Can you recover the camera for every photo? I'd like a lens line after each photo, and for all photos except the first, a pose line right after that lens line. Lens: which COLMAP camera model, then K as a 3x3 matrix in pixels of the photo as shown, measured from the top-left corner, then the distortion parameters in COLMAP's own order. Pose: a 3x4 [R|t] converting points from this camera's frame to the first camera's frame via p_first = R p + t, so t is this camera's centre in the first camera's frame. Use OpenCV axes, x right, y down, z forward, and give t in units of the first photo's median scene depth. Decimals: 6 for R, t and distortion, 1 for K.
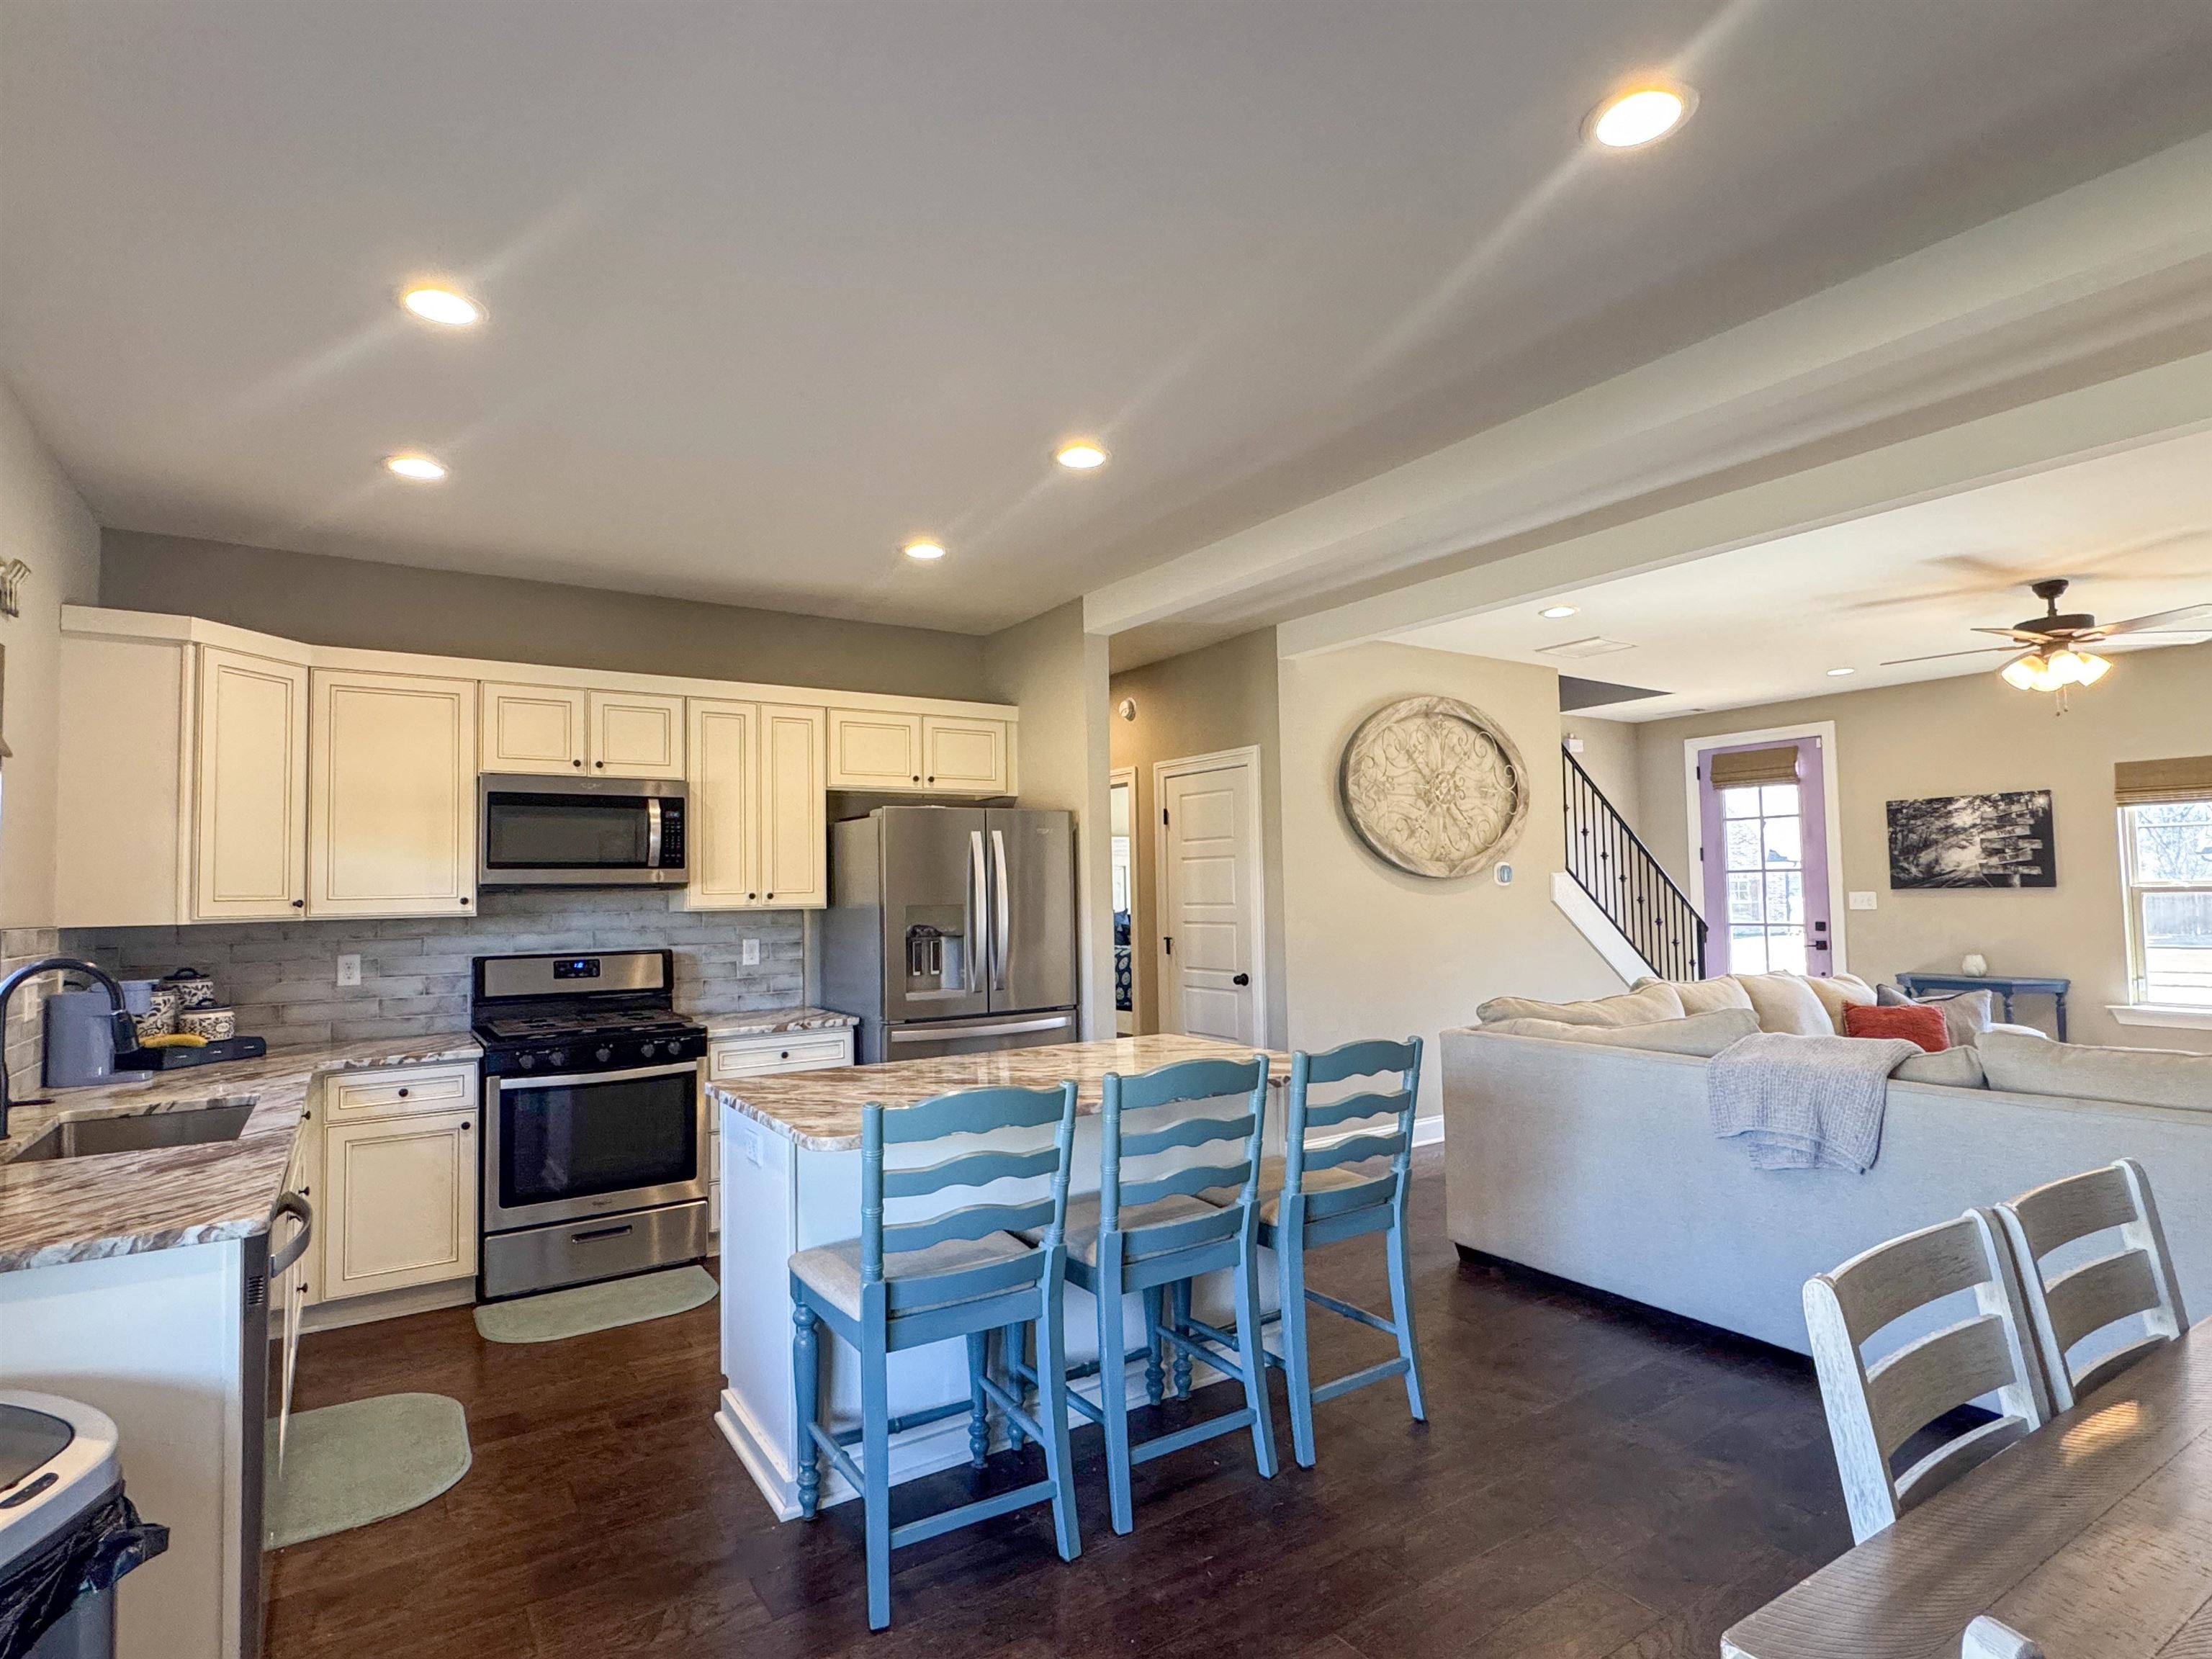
lens RADIAL K [[1133.3, 0, 1113.8], [0, 1133.3, 835.5], [0, 0, 1]] dist [-0.002489, 0.001418]
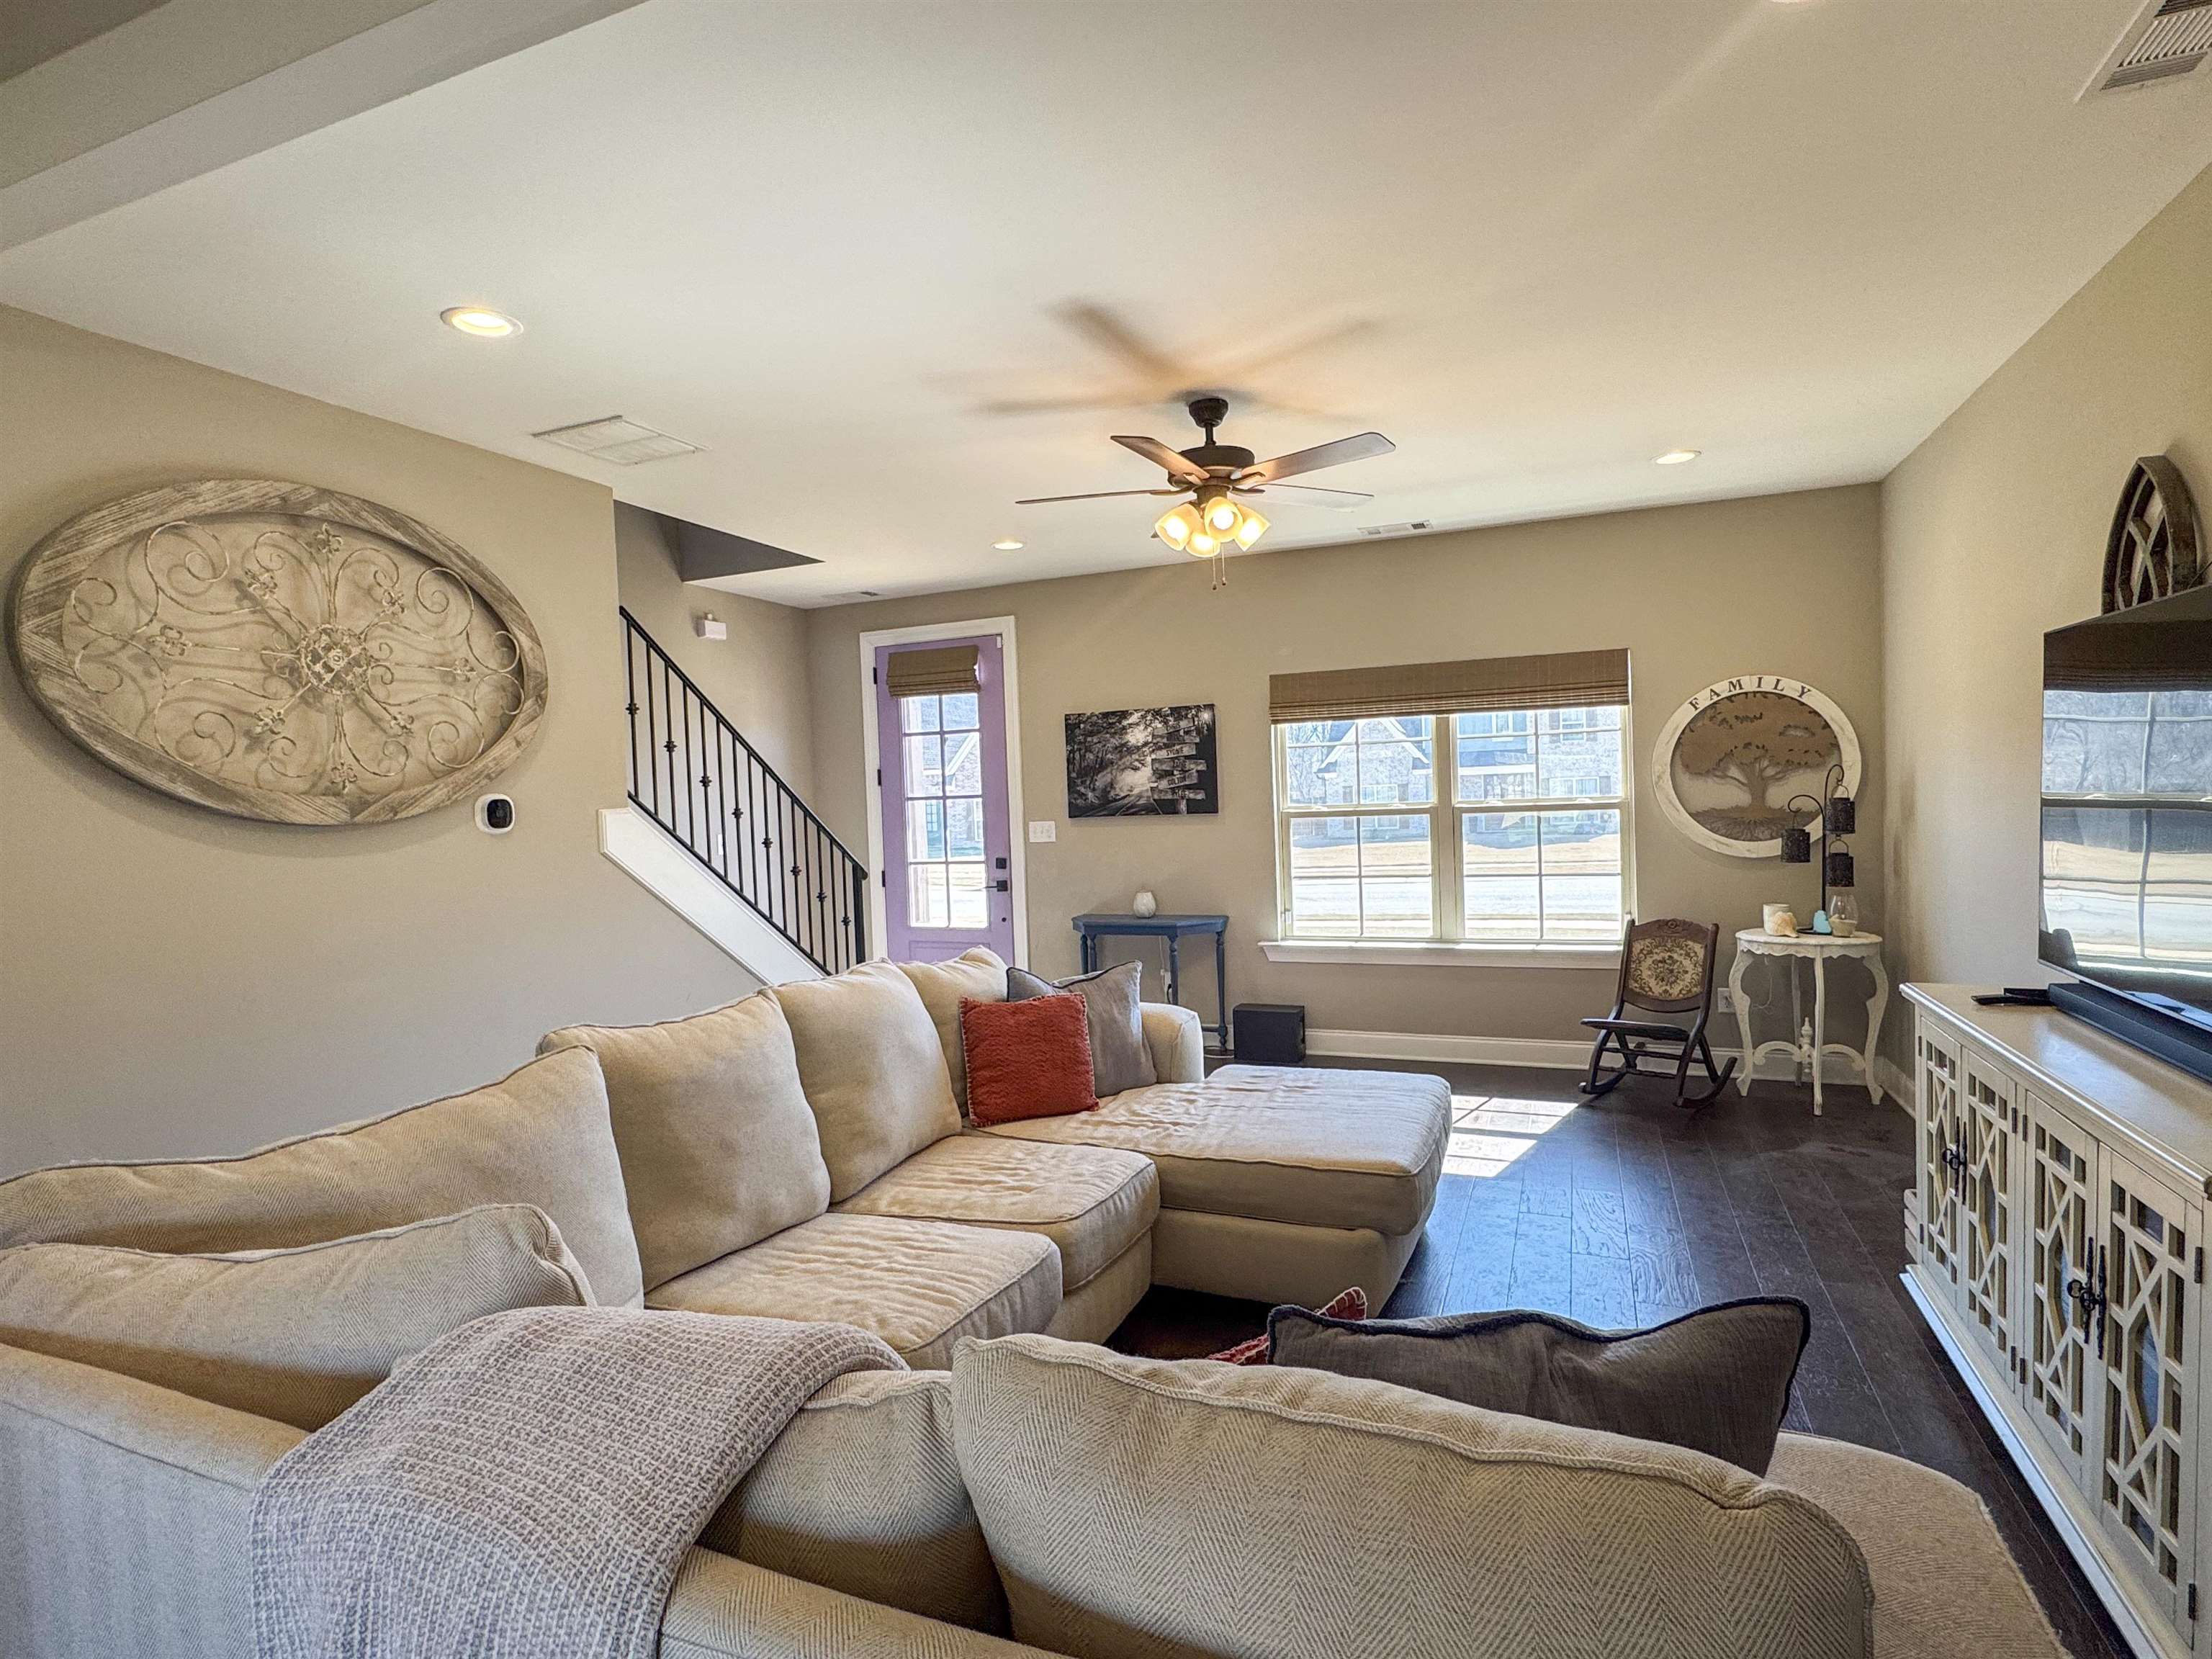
lens RADIAL K [[1133.3, 0, 1107.2], [0, 1133.3, 843.0], [0, 0, 1]] dist [-0.002489, 0.001418]
pose [[0.833127, -0.036655, 0.551866, 0.262462], [-0.005202, 0.997238, 0.074089, 0.003012], [-0.553058, -0.064596, 0.830635, 0.300883]]
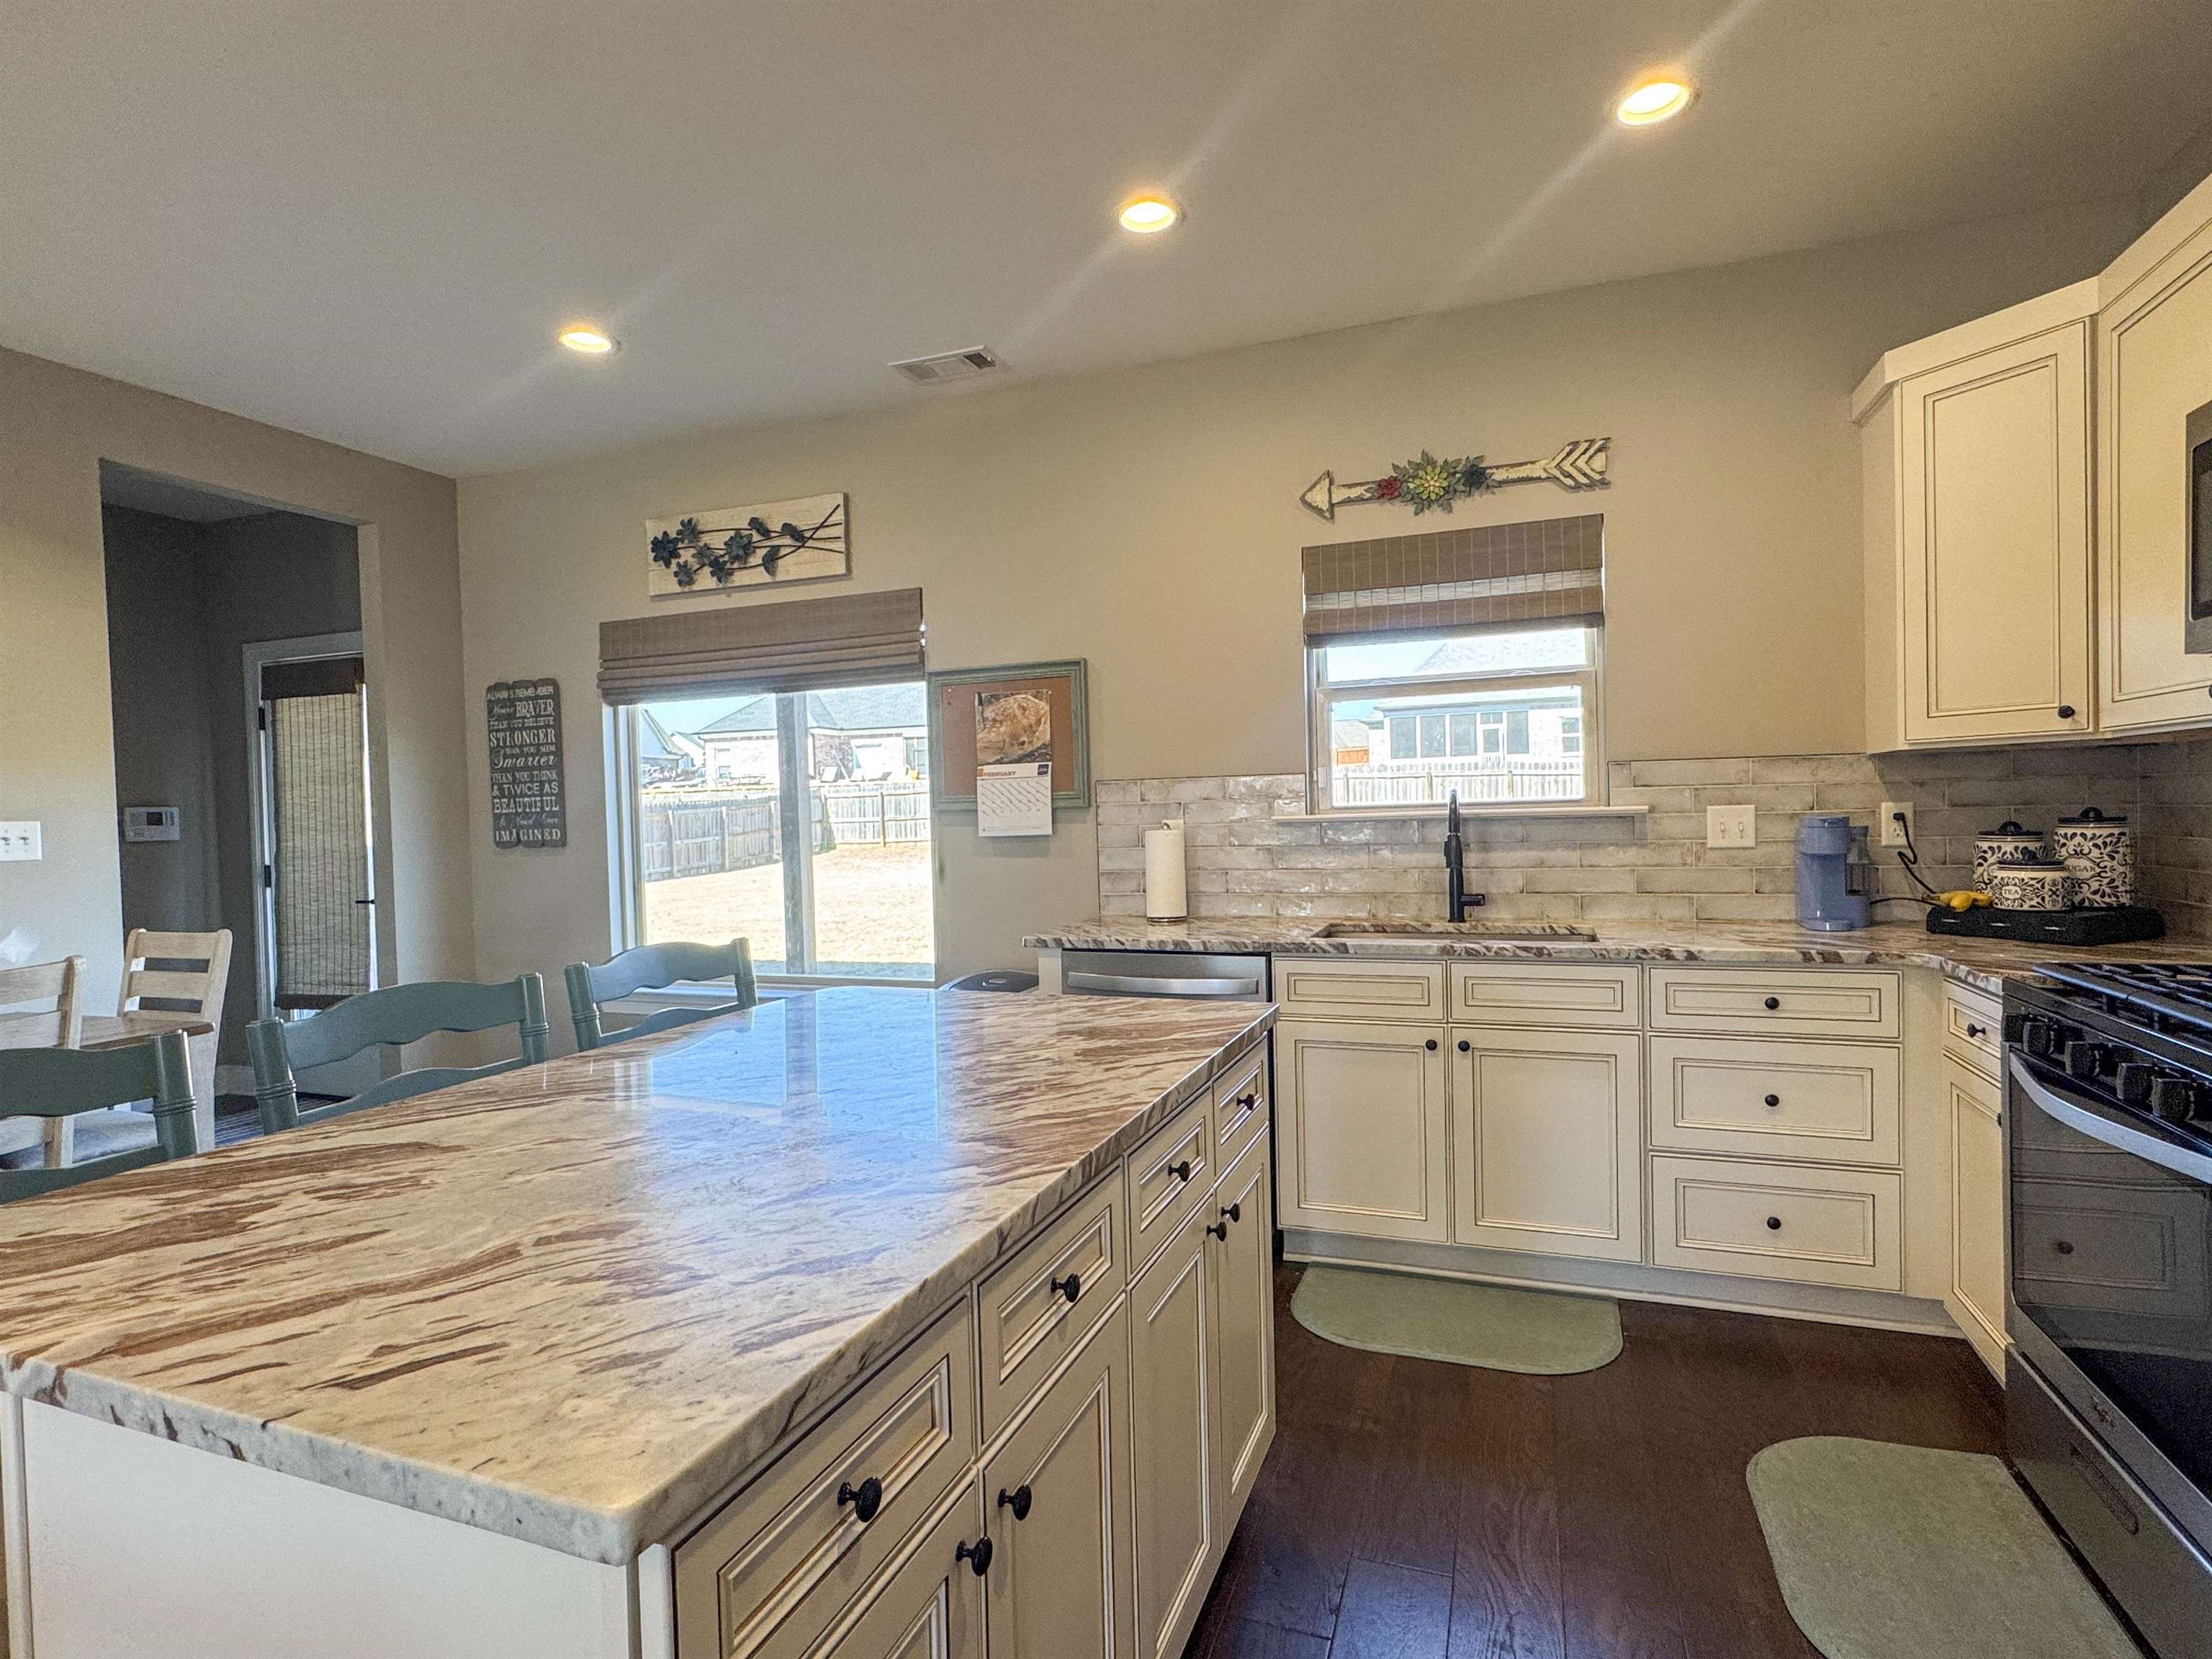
lens RADIAL K [[1133.3, 0, 1109.3], [0, 1133.3, 837.3], [0, 0, 1]] dist [-0.002489, 0.001418]
pose [[-0.811614, 0.050913, -0.581971, 0.040215], [0.064903, 0.997886, -0.003215, 0.053483], [0.580578, -0.040381, -0.813203, 0.657102]]
